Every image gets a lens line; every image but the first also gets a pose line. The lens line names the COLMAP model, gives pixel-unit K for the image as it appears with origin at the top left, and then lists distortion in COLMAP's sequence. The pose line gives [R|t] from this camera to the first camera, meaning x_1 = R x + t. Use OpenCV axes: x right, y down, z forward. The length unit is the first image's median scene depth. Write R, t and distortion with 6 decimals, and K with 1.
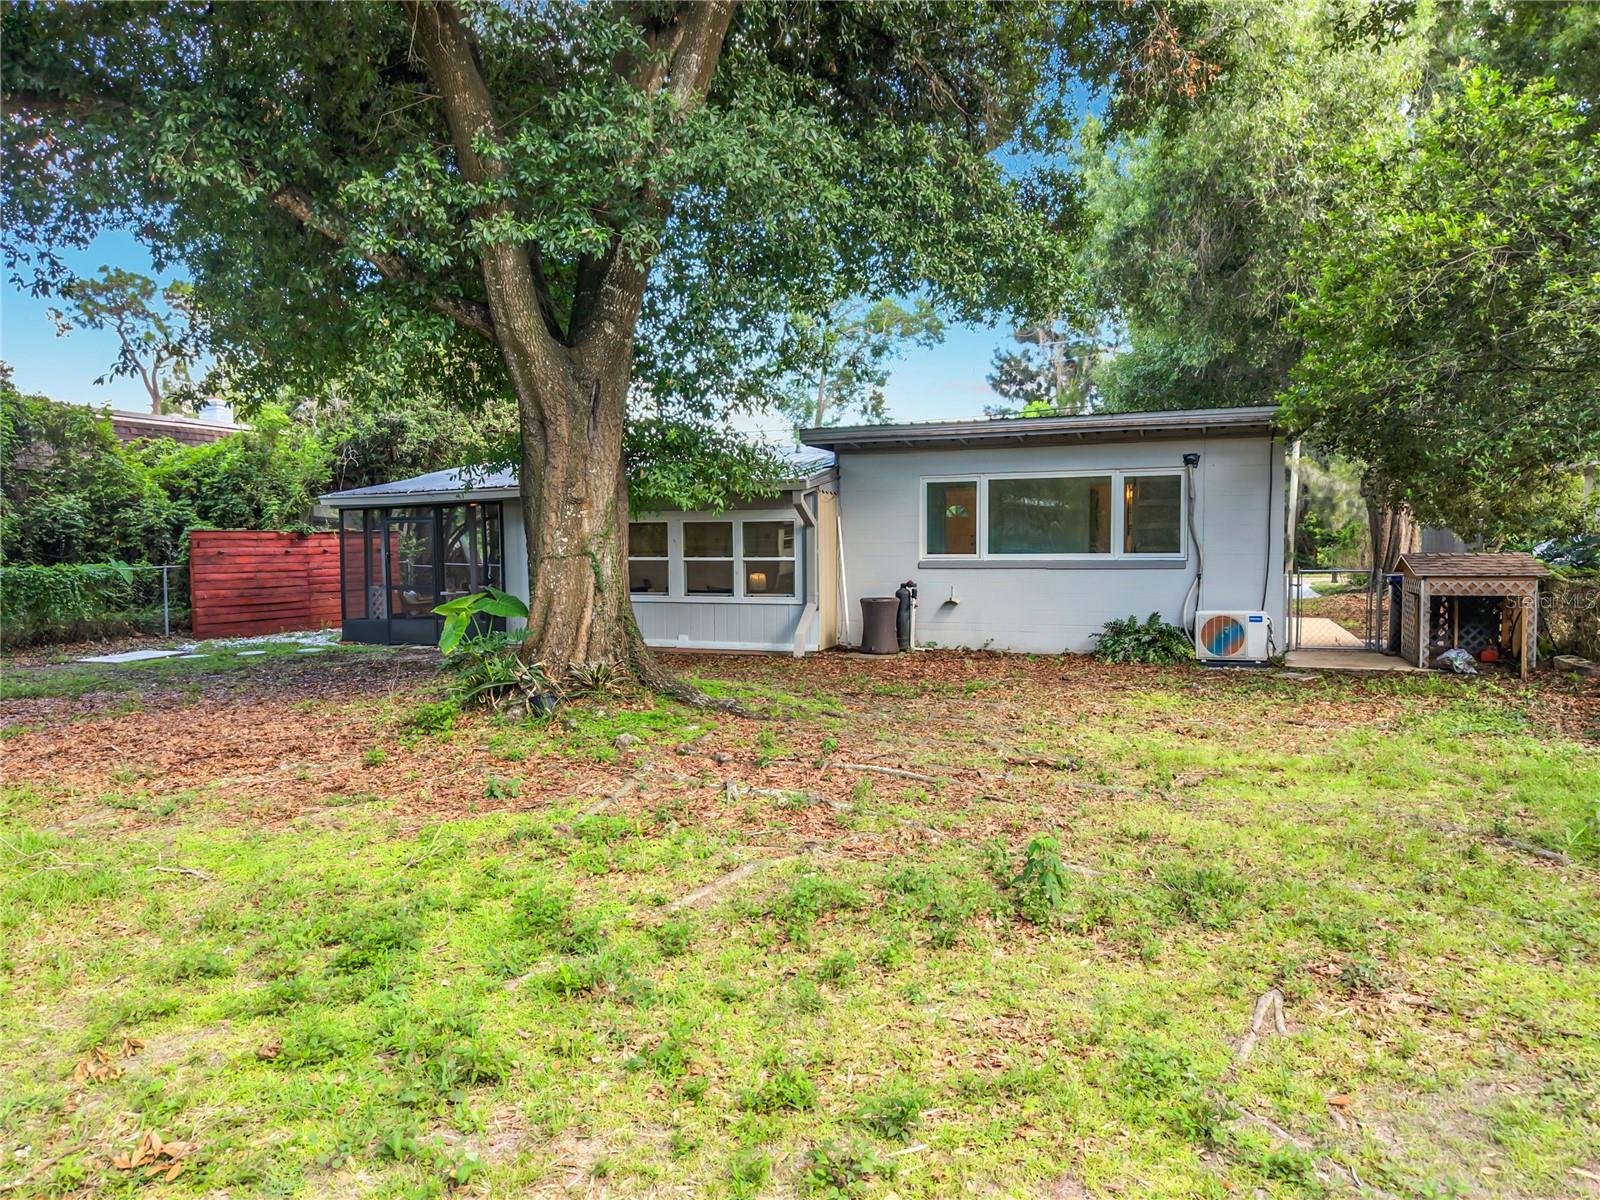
lens RADIAL K [[1072.3, 0, 802.7], [0, 1072.3, 595.4], [0, 0, 1]] dist [0.036686, -0.044359]
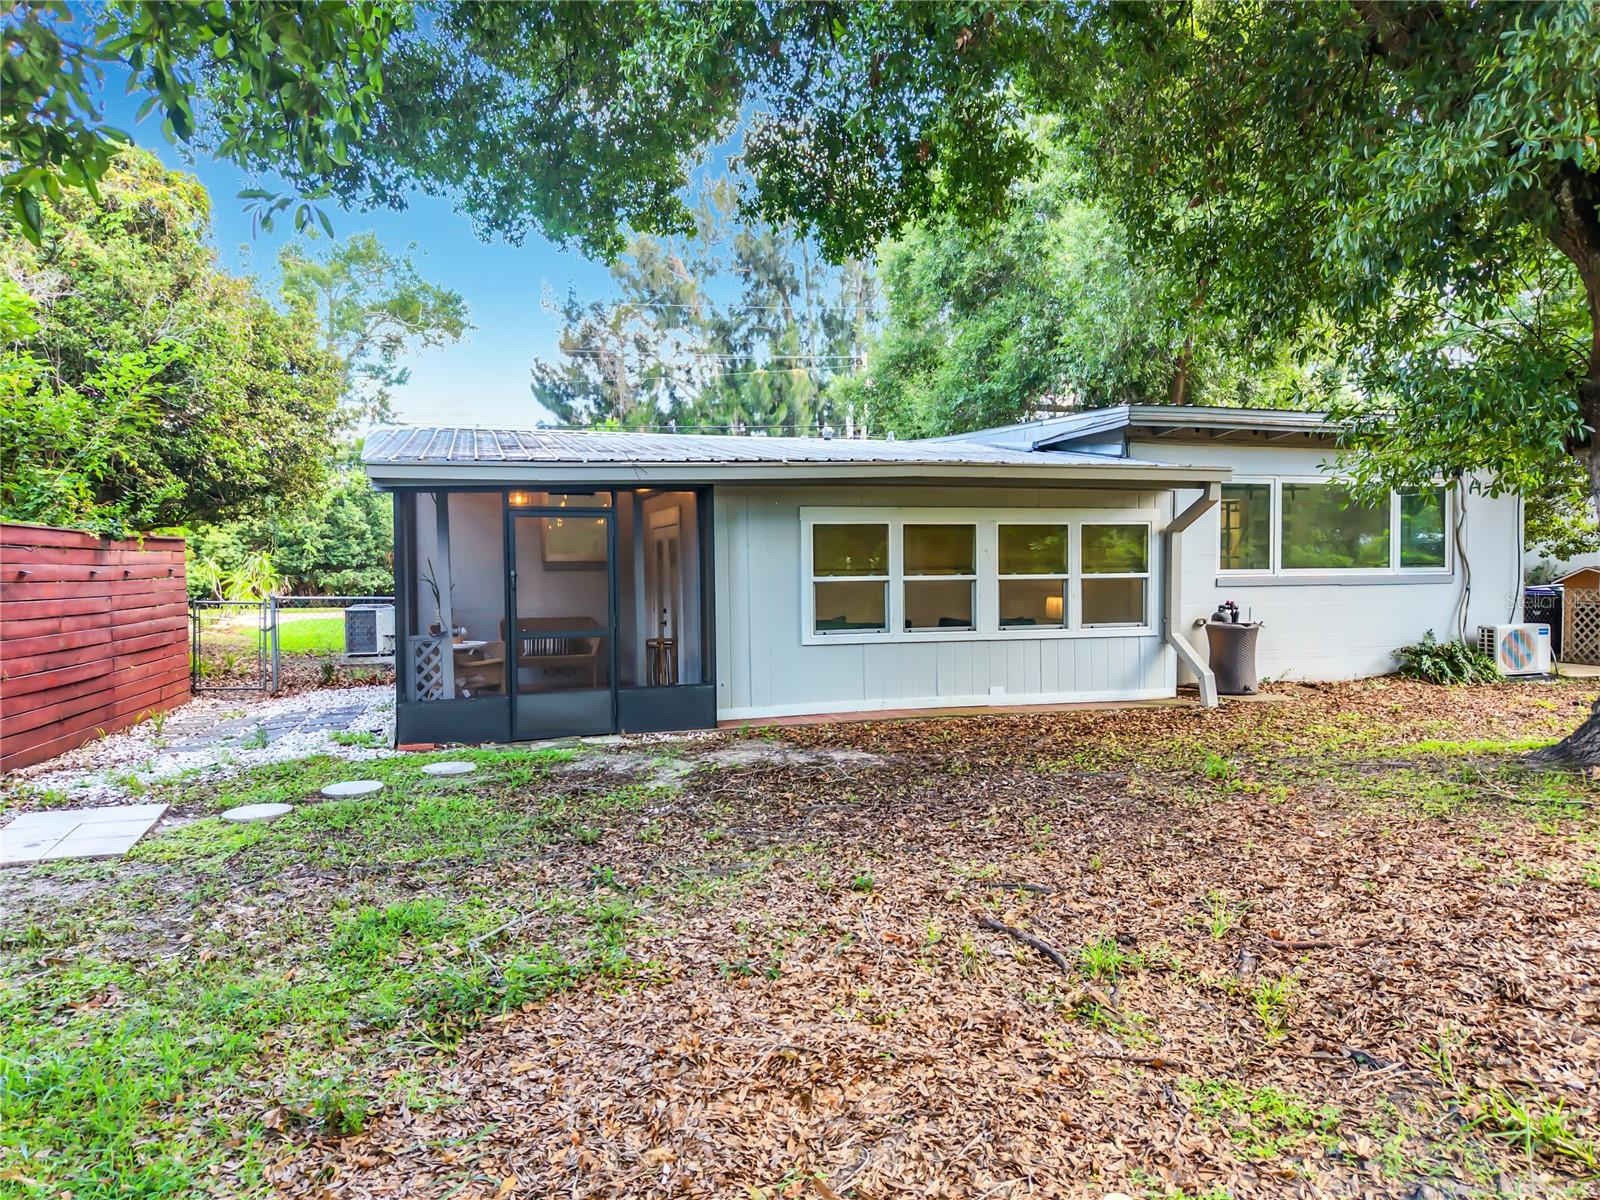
lens RADIAL K [[1072.3, 0, 802.7], [0, 1072.3, 595.4], [0, 0, 1]] dist [0.036686, -0.044359]
pose [[0.804294, -0.013915, 0.594068, -0.650835], [0.033969, 0.999168, -0.022587, -0.011224], [-0.593260, 0.038346, 0.804097, 0.532535]]
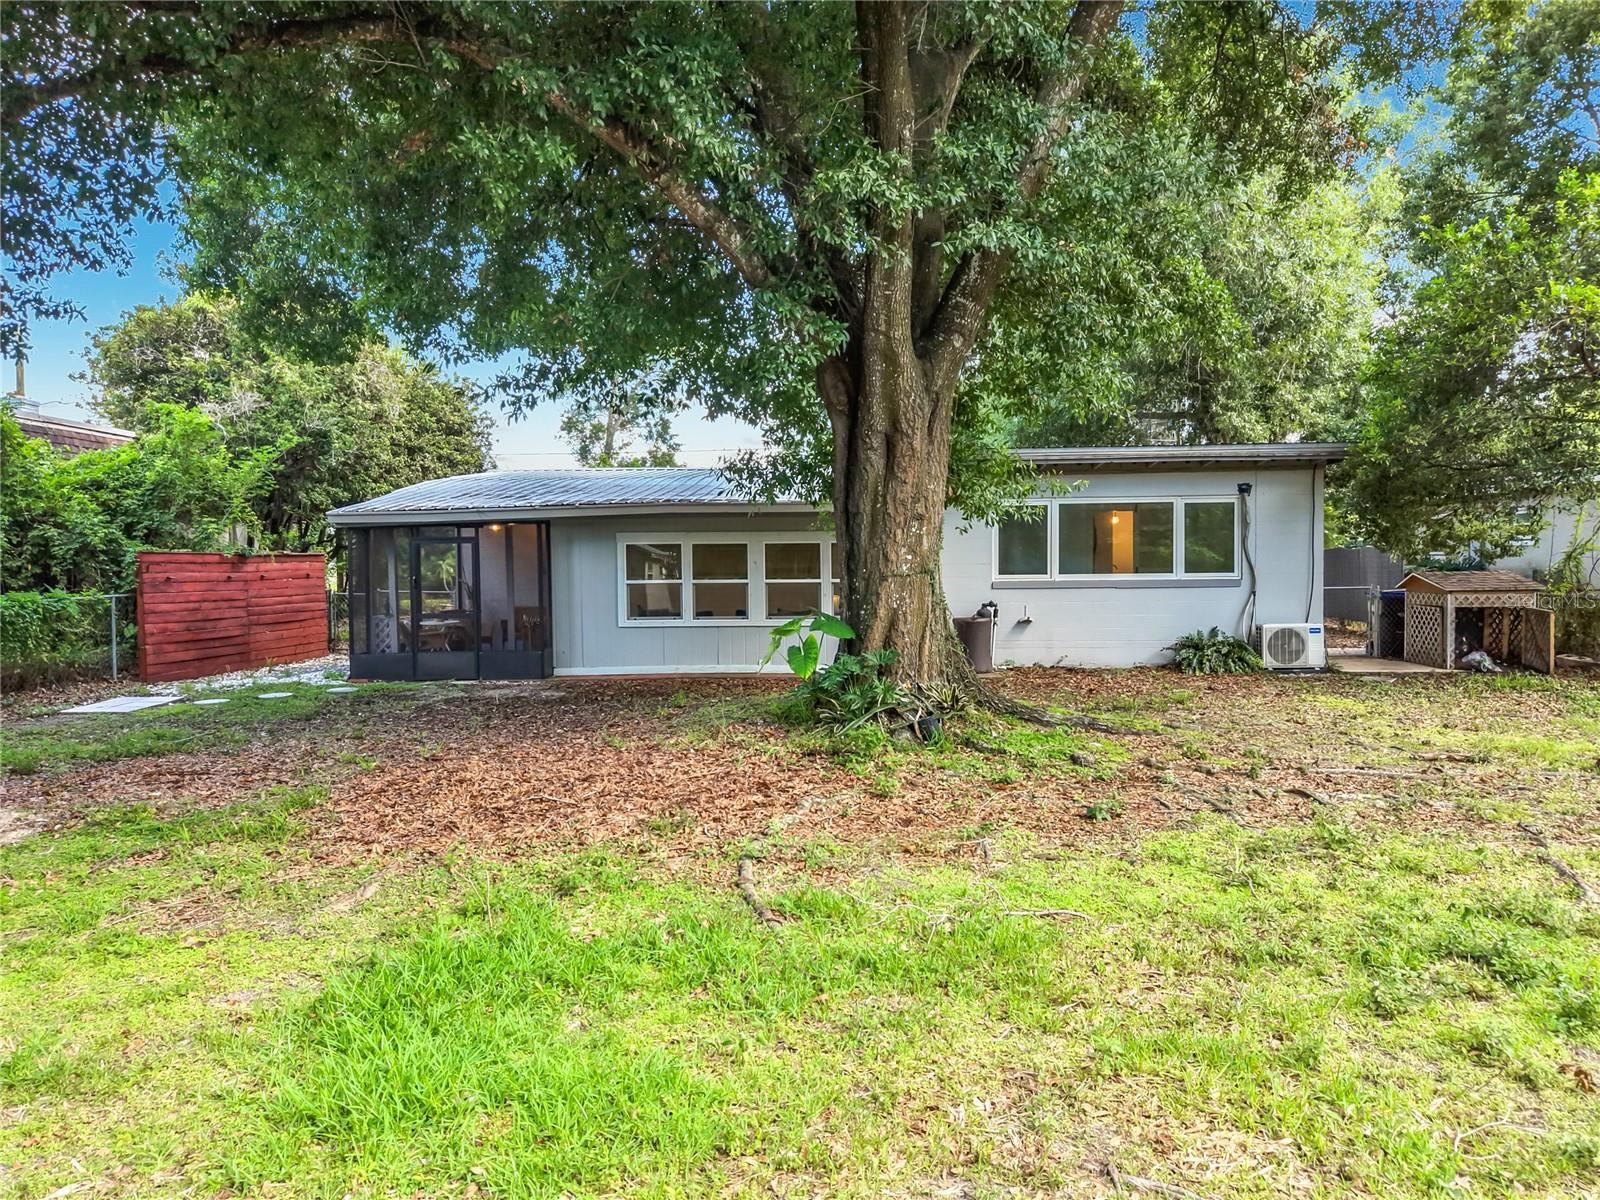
lens RADIAL K [[1072.3, 0, 802.7], [0, 1072.3, 595.4], [0, 0, 1]] dist [0.036686, -0.044359]
pose [[0.957431, -0.009763, 0.288498, -0.370657], [0.017359, 0.999566, -0.023782, 0.002444], [-0.288141, 0.027778, 0.957185, 0.066712]]
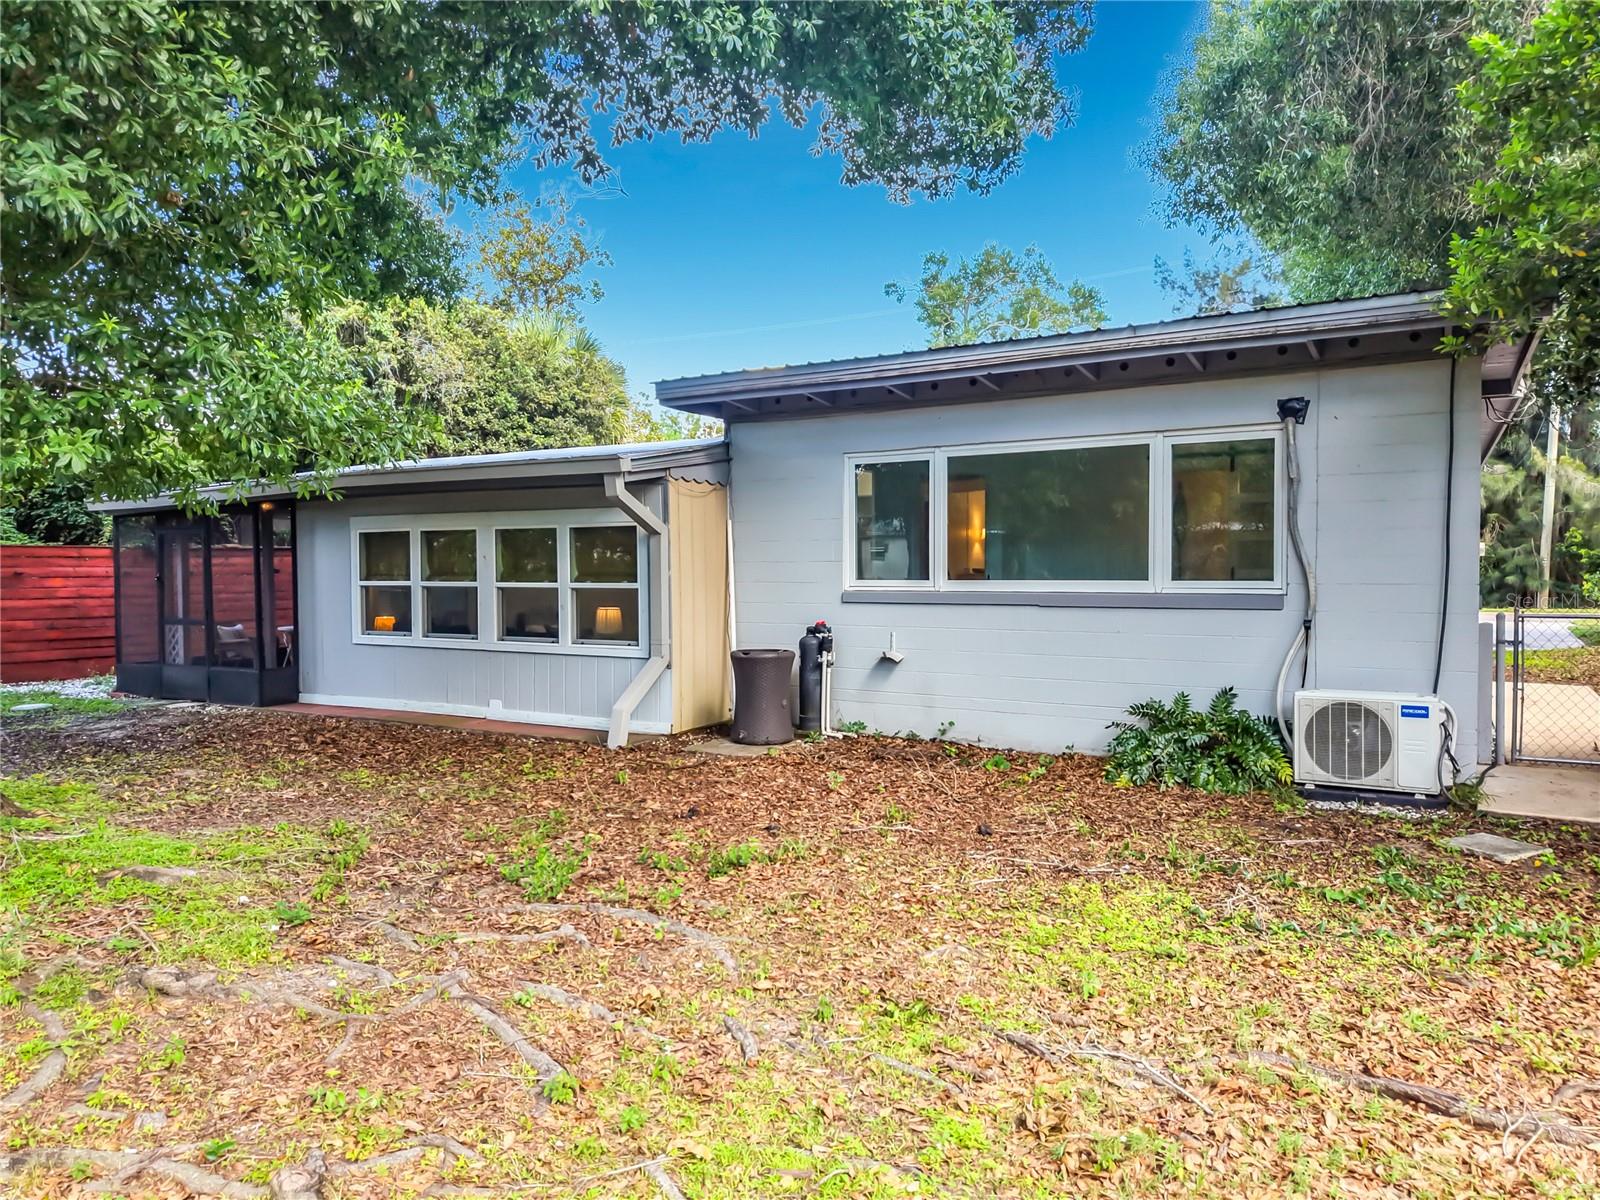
lens RADIAL K [[1072.3, 0, 802.7], [0, 1072.3, 595.4], [0, 0, 1]] dist [0.036686, -0.044359]
pose [[0.982684, 0.008397, -0.185100, 0.205417], [-0.012572, 0.999692, -0.021392, -0.016289], [0.184863, 0.023348, 0.982487, 0.396459]]
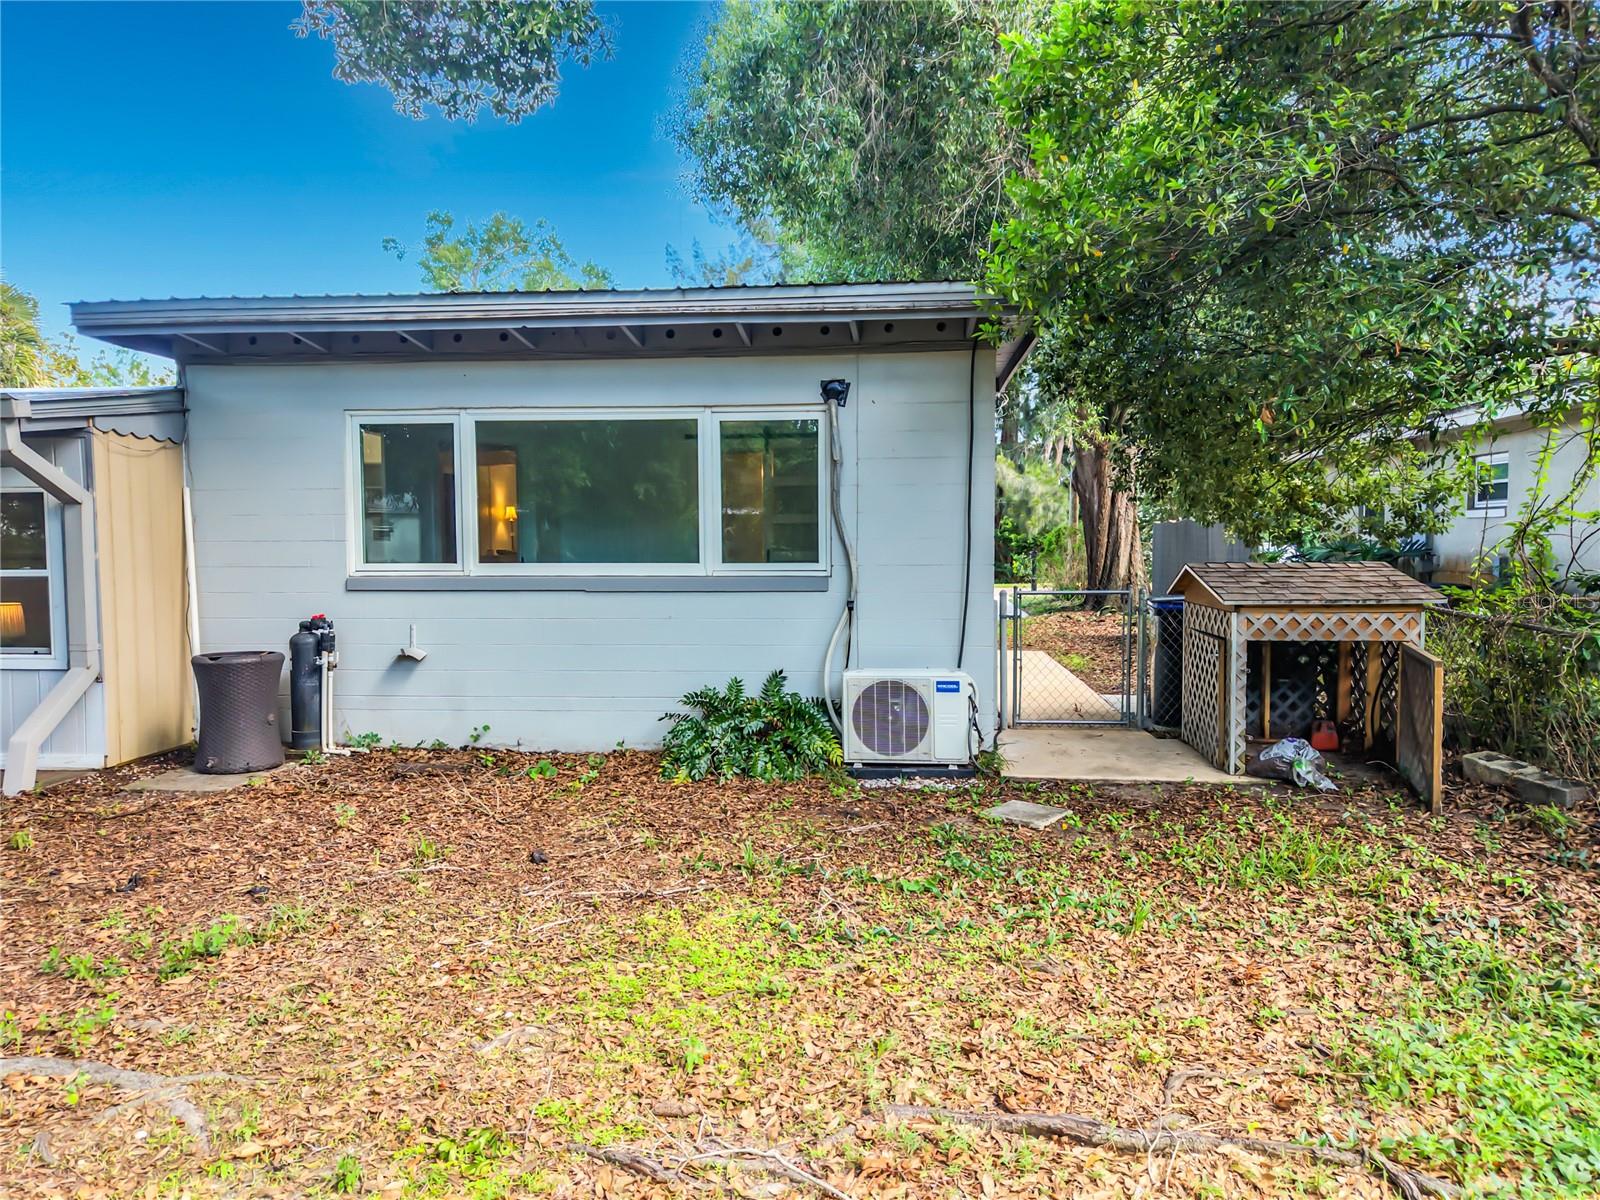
lens RADIAL K [[1072.3, 0, 802.7], [0, 1072.3, 595.4], [0, 0, 1]] dist [0.036686, -0.044359]
pose [[0.966766, -0.008144, 0.255533, 0.193068], [0.009789, 0.999939, -0.005166, -0.018694], [-0.255475, 0.007496, 0.966787, 0.452202]]
